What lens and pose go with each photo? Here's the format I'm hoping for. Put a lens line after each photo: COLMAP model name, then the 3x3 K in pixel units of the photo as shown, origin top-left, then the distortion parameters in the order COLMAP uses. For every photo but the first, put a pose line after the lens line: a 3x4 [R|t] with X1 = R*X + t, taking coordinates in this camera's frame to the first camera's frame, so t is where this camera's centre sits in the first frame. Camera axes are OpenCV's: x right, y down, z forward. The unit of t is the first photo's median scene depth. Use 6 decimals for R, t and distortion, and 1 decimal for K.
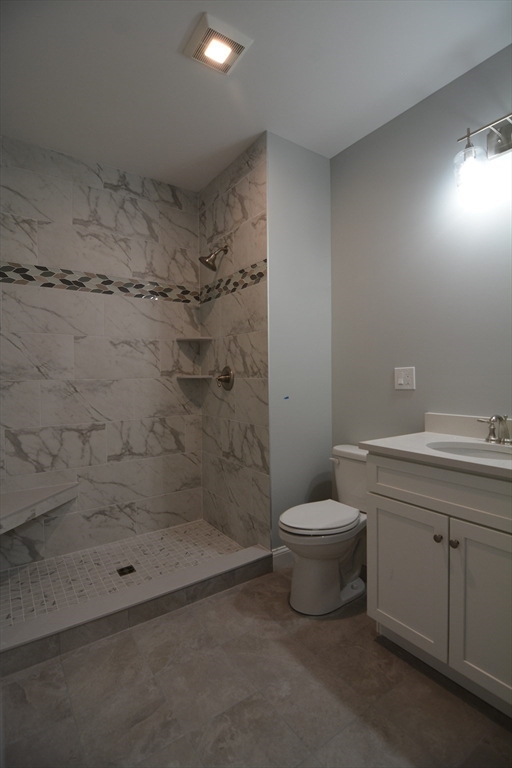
lens RADIAL K [[367.6, 0, 256.0], [0, 367.6, 384.0], [0, 0, 1]] dist [-0.004560, -0.011595]
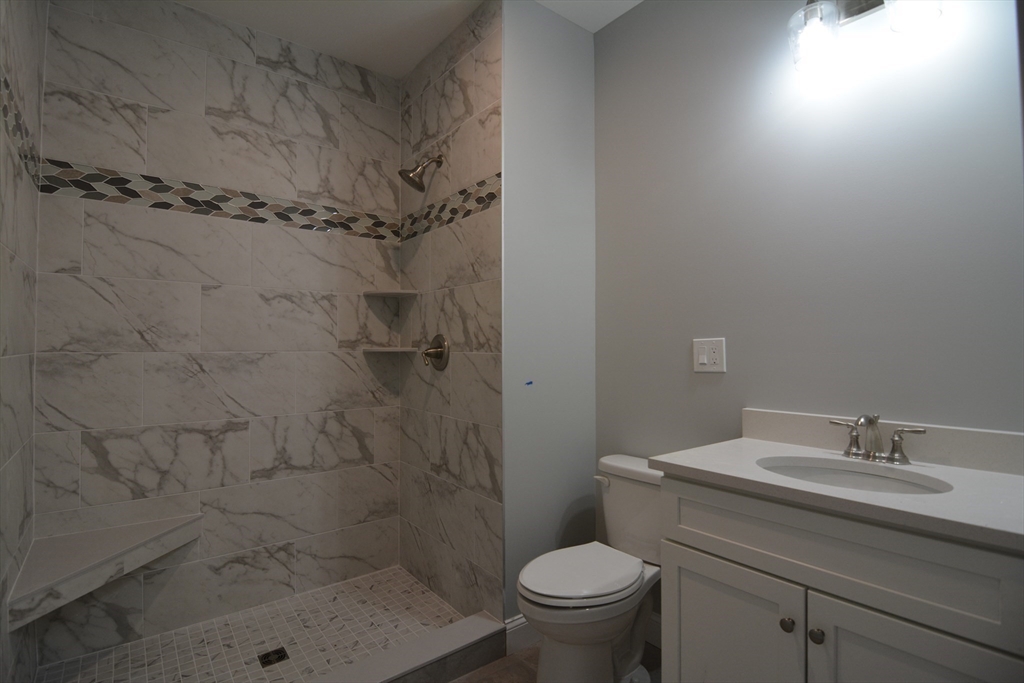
lens RADIAL K [[490.1, 0, 508.5], [0, 490.1, 338.0], [0, 0, 1]] dist [-0.004560, -0.011595]
pose [[0.998430, 0.009959, 0.055124, -0.002560], [-0.007576, 0.999035, -0.043270, -0.004210], [-0.055502, 0.042785, 0.997541, 0.117960]]
